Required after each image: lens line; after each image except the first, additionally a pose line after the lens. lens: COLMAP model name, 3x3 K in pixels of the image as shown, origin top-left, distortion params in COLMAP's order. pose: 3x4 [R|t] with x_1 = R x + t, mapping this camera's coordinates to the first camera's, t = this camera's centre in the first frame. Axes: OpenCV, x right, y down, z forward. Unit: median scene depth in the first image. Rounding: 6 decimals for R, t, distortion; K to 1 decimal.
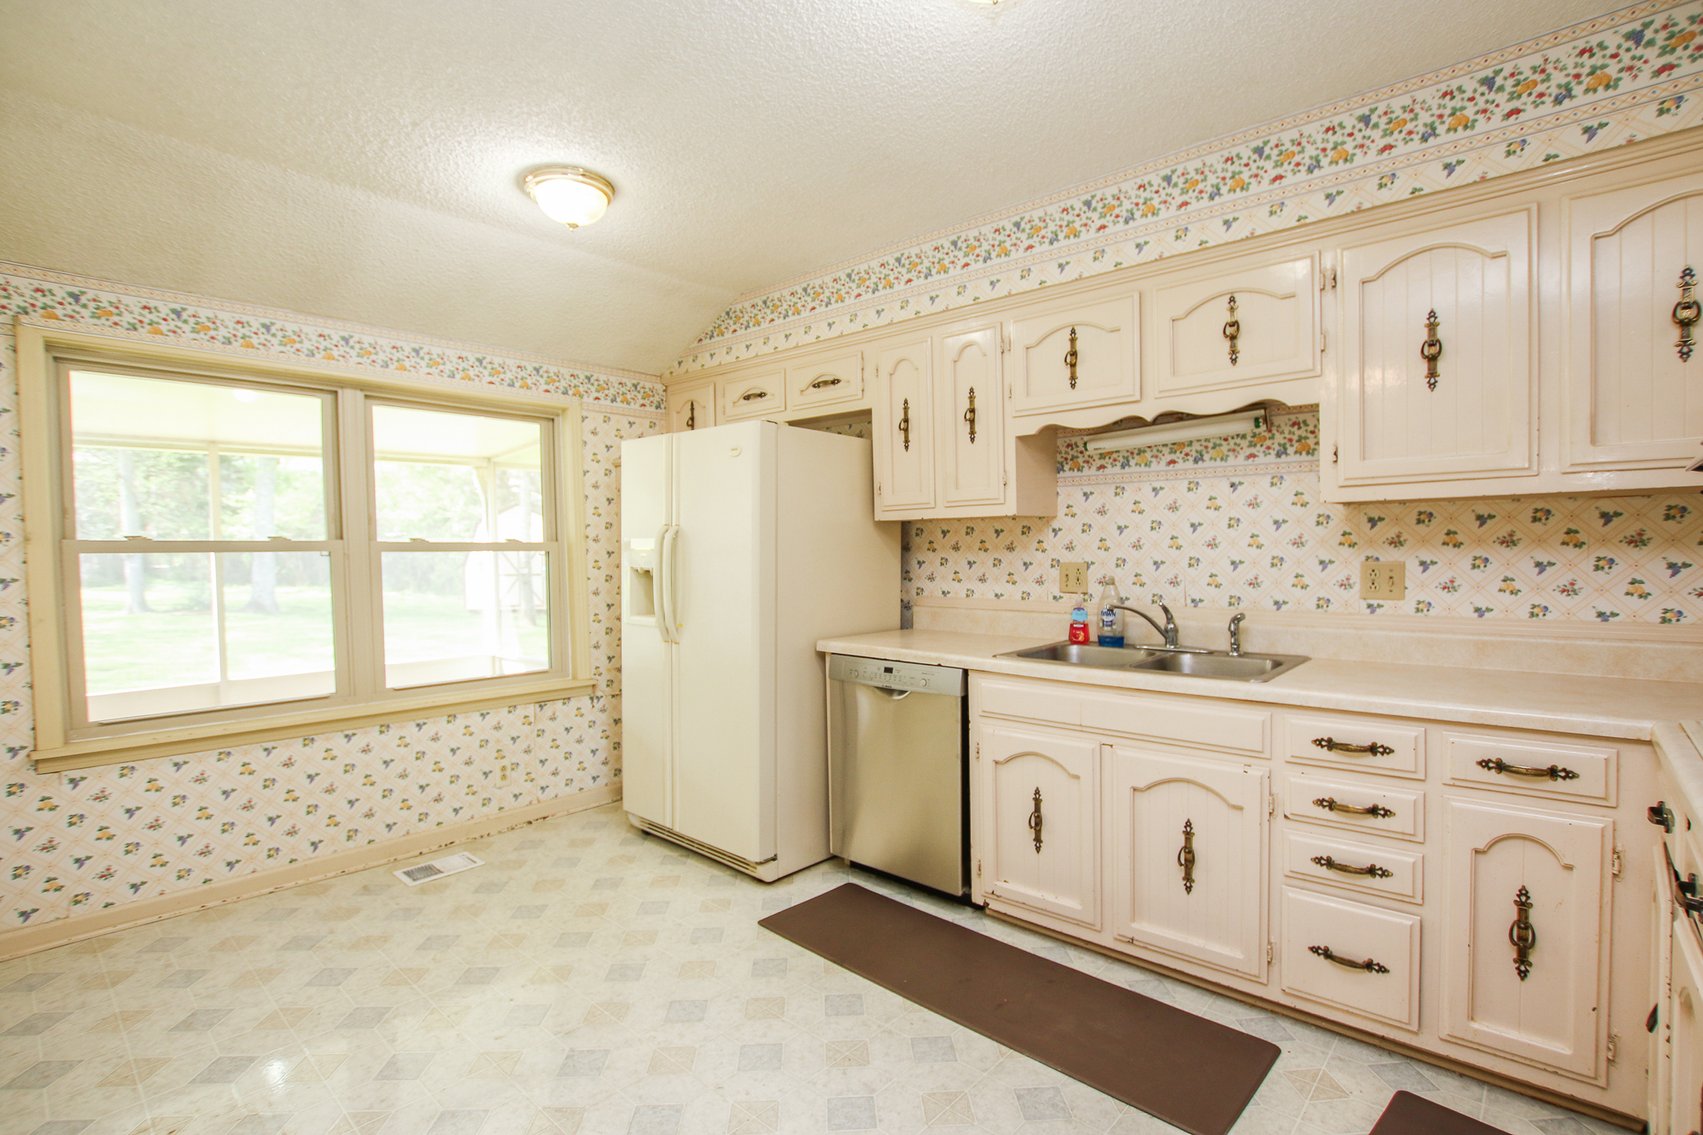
lens RADIAL K [[803.3, 0, 852.7], [0, 803.3, 574.1], [0, 0, 1]] dist [-0.035809, 0.007059]
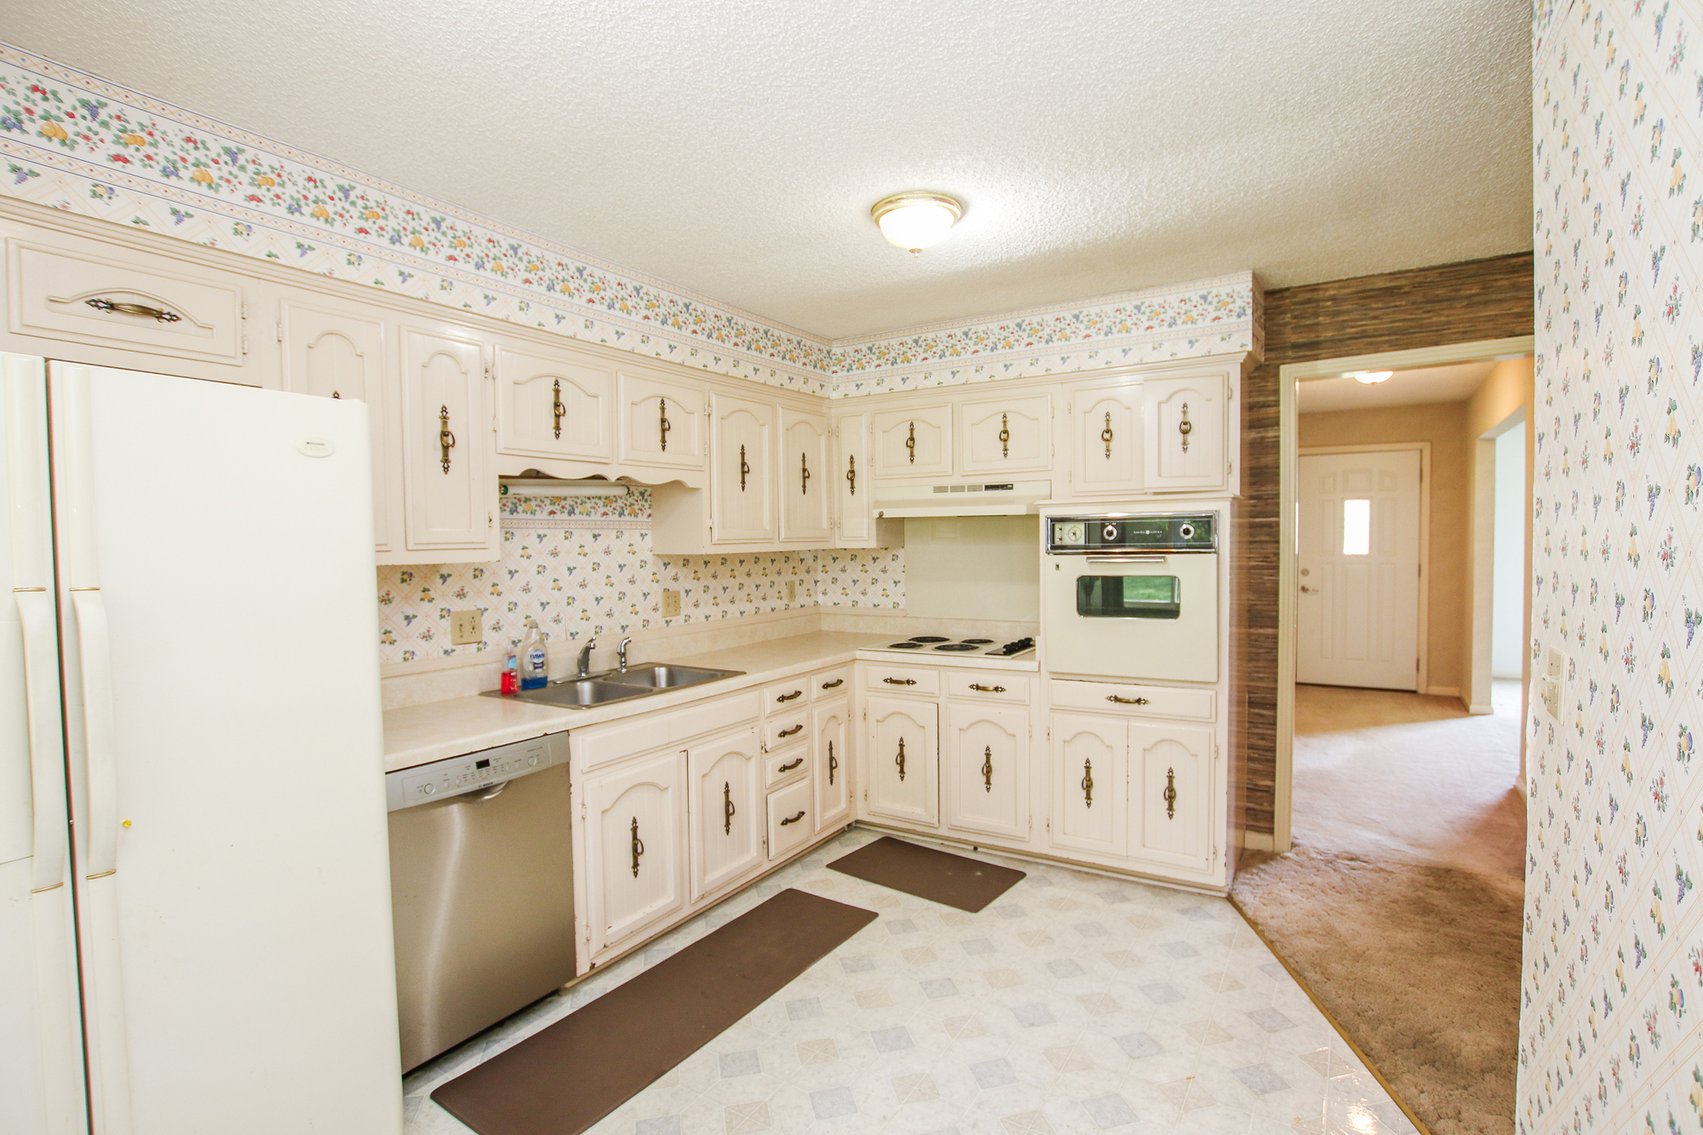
lens RADIAL K [[803.3, 0, 852.7], [0, 803.3, 574.1], [0, 0, 1]] dist [-0.035809, 0.007059]
pose [[-0.160978, 0.009706, 0.986910, -0.878701], [0.095660, 0.995397, 0.005814, -0.023747], [-0.982311, 0.095344, -0.161165, 0.880583]]
